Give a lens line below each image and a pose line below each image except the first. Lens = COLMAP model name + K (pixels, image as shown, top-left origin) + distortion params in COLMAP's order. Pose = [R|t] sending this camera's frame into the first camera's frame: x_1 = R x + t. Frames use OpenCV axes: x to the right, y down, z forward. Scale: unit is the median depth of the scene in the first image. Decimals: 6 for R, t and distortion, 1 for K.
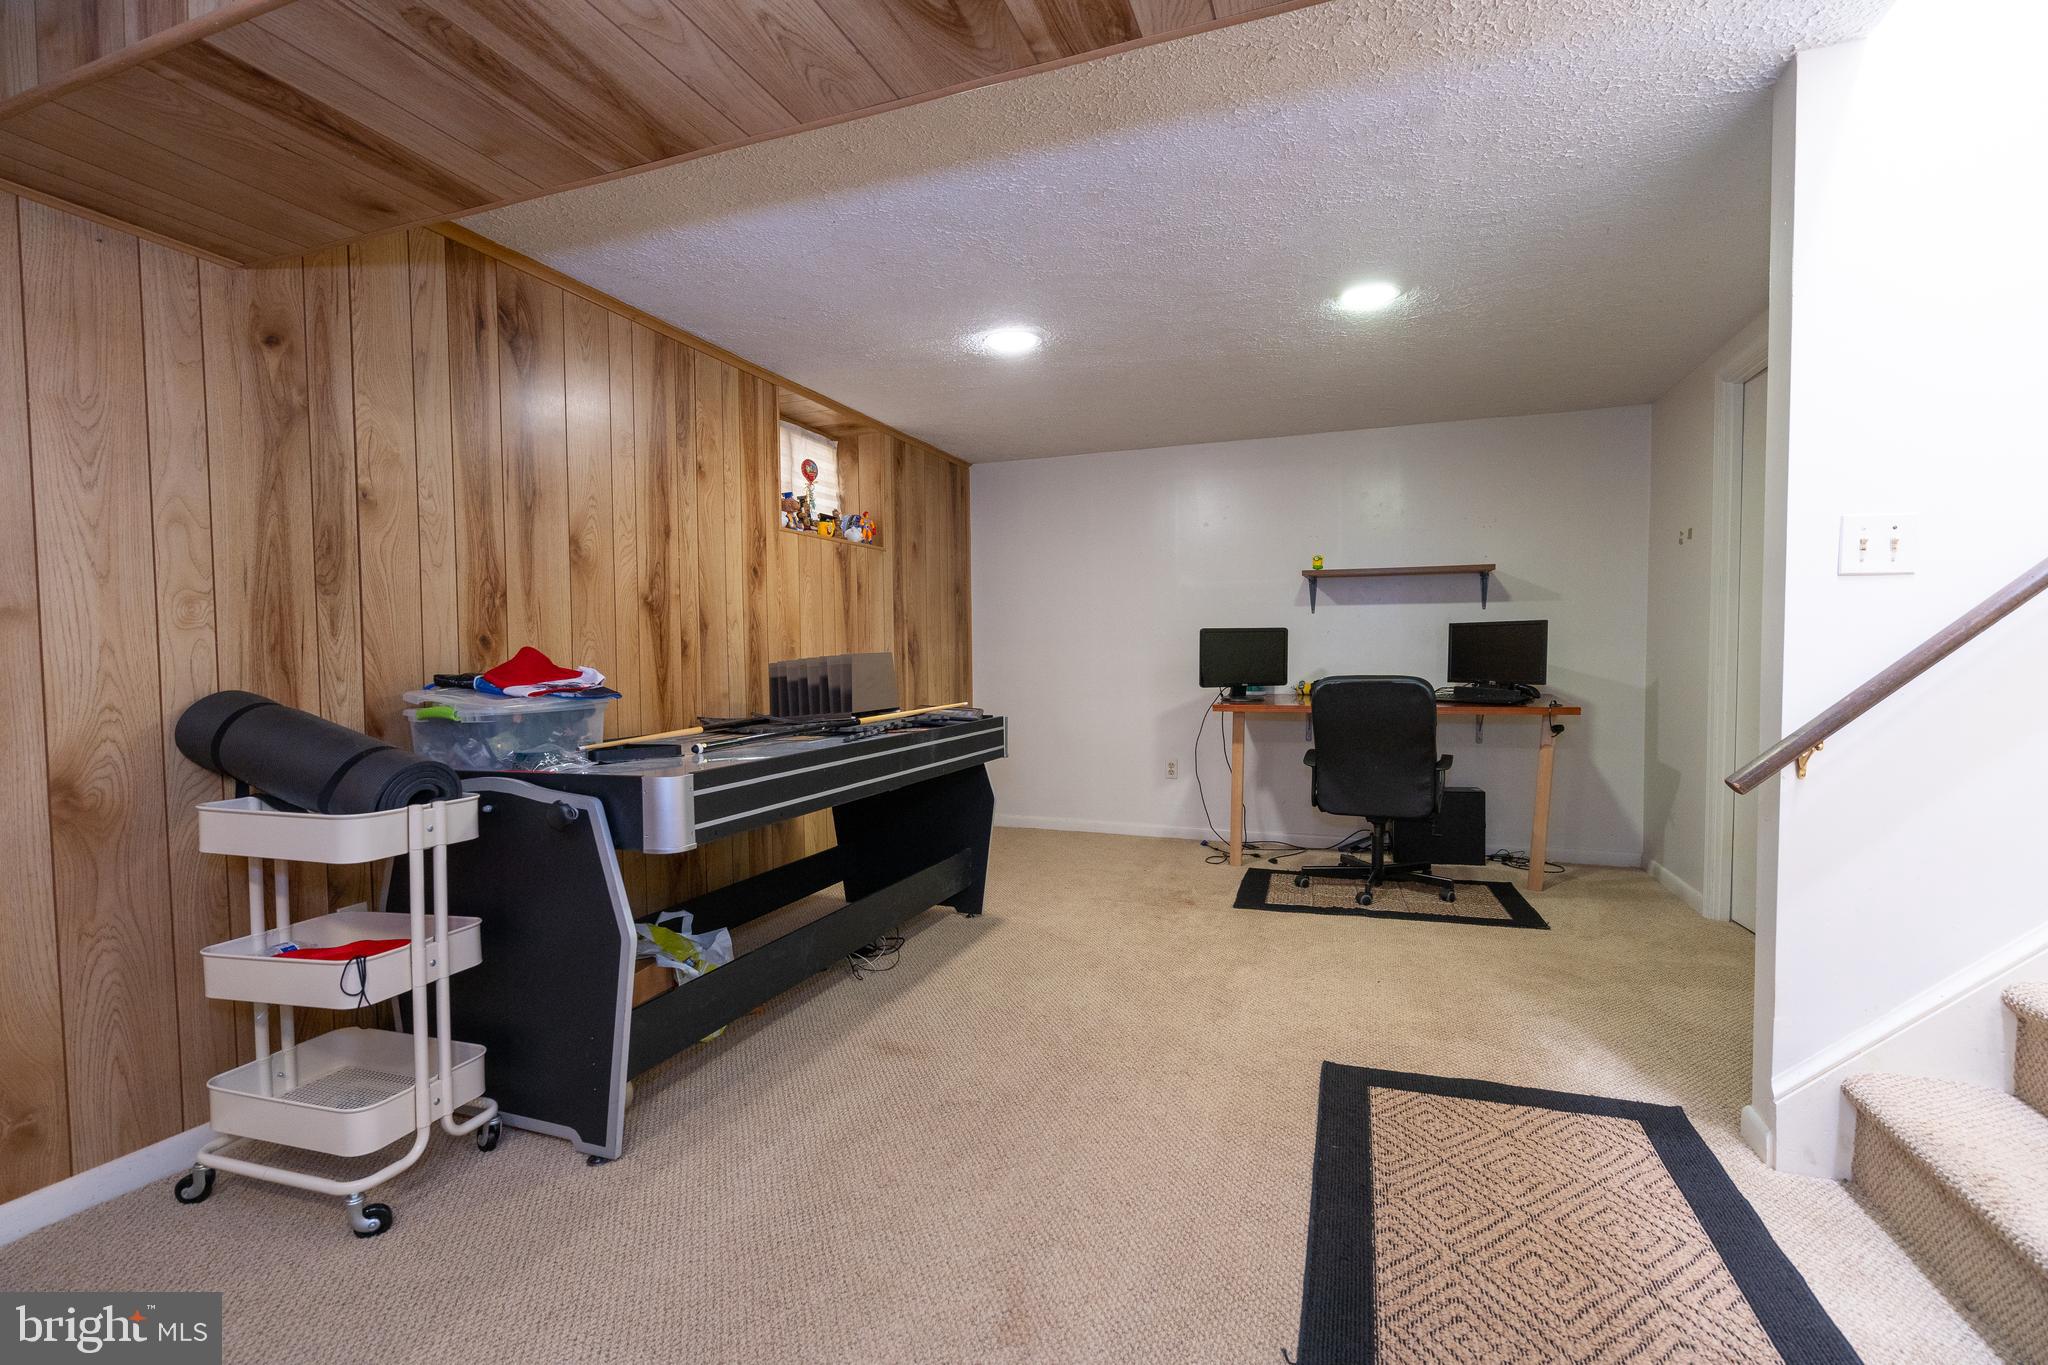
lens RADIAL K [[927.1, 0, 1028.1], [0, 927.1, 693.1], [0, 0, 1]] dist [-0.002813, 0.000886]
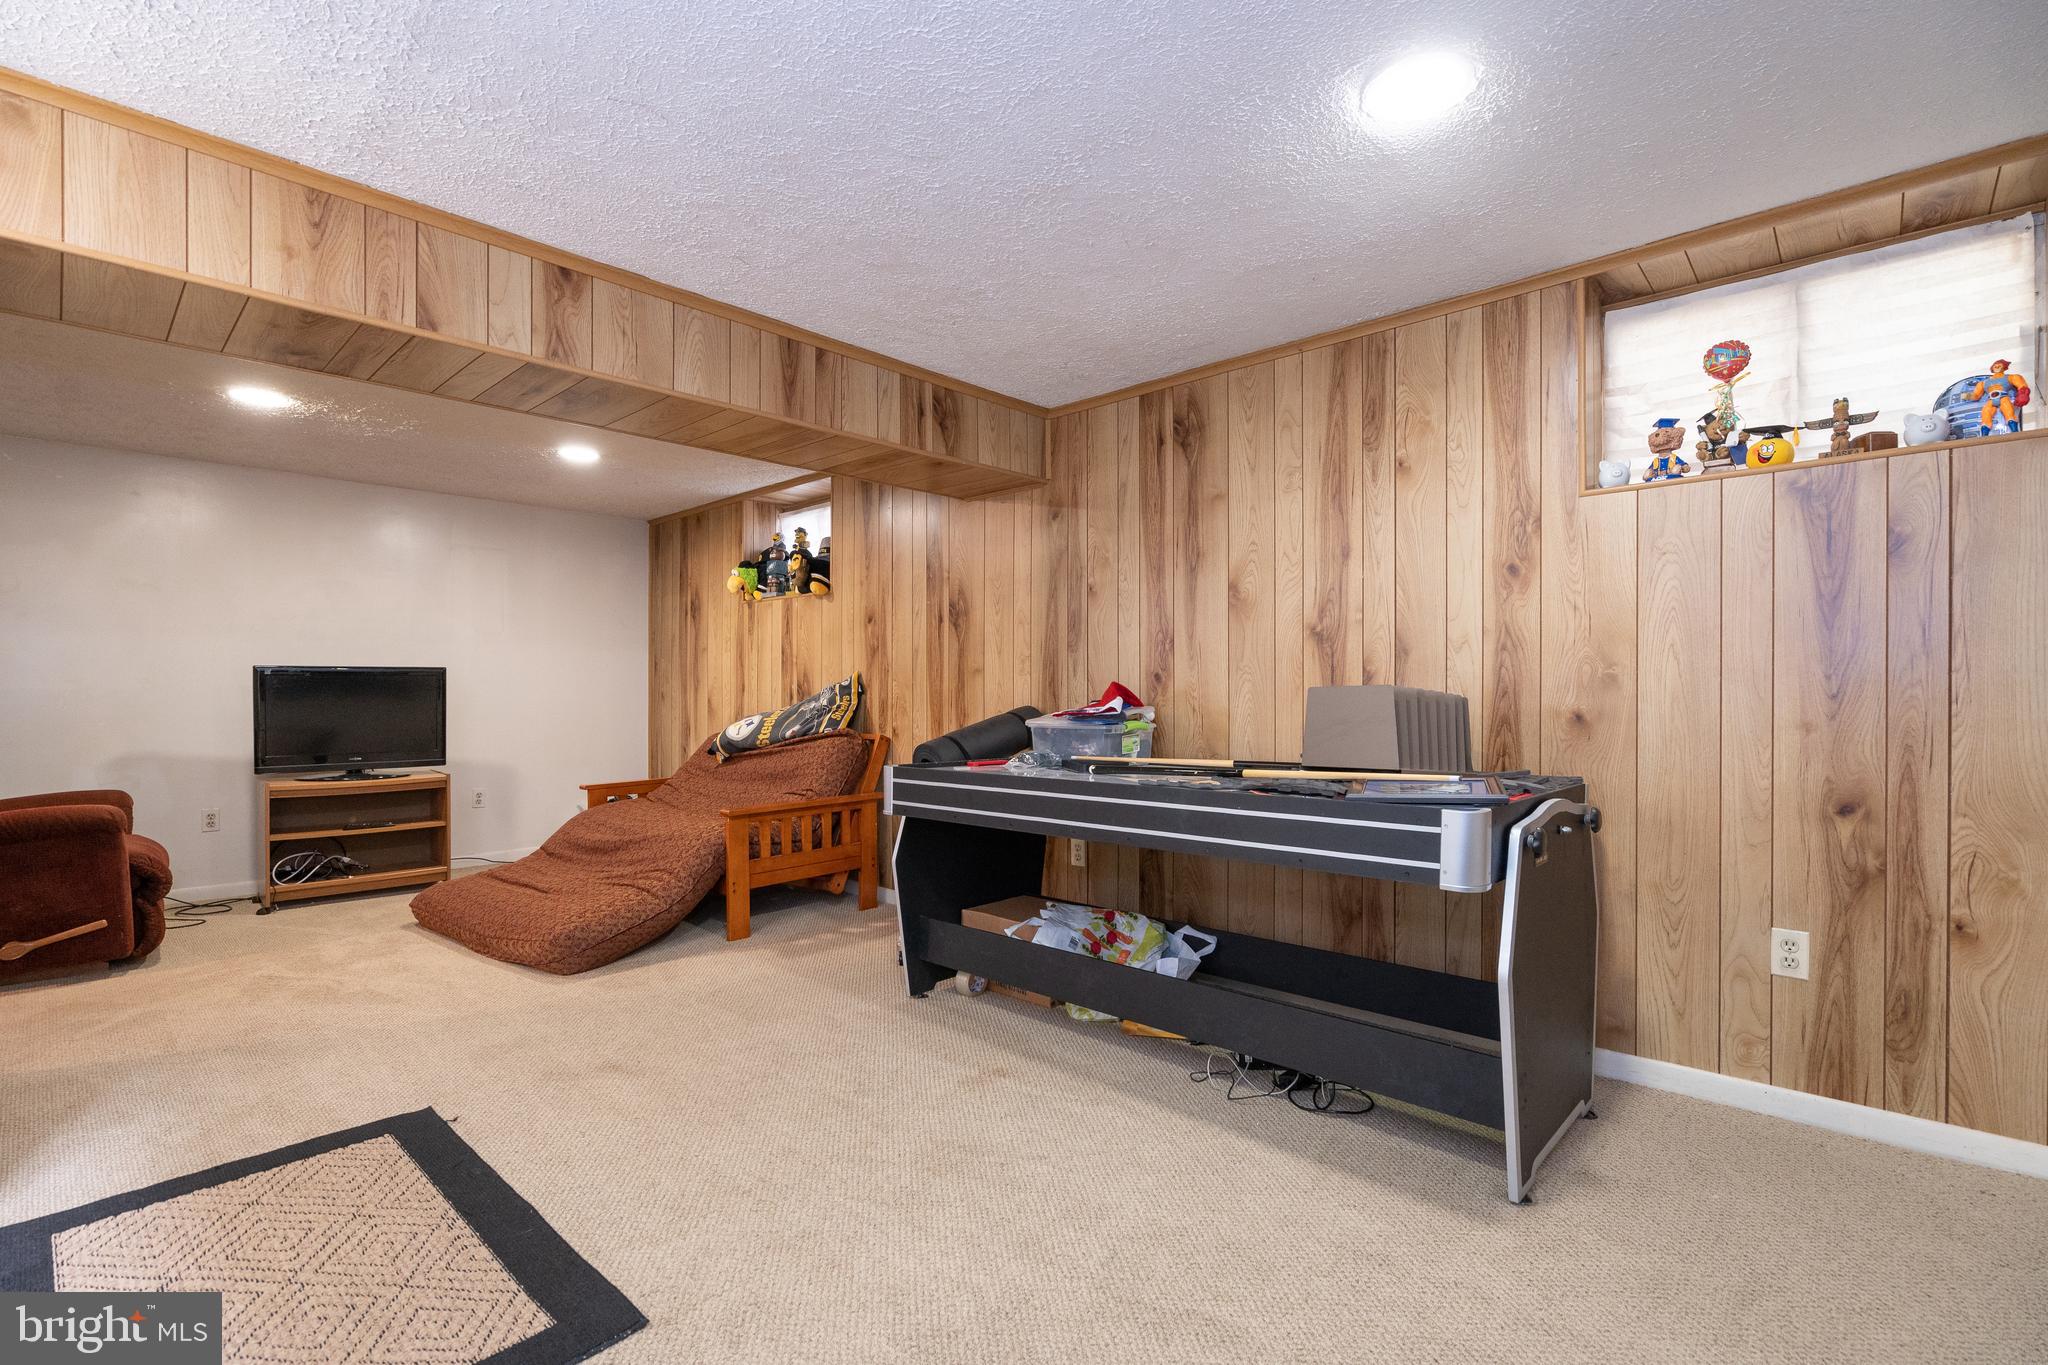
lens RADIAL K [[927.1, 0, 1028.1], [0, 927.1, 693.1], [0, 0, 1]] dist [-0.002813, 0.000886]
pose [[-0.385204, 0.018434, -0.922647, 0.620353], [-0.028496, 0.999086, 0.031858, -0.058429], [0.922391, 0.038564, -0.384326, 1.132418]]
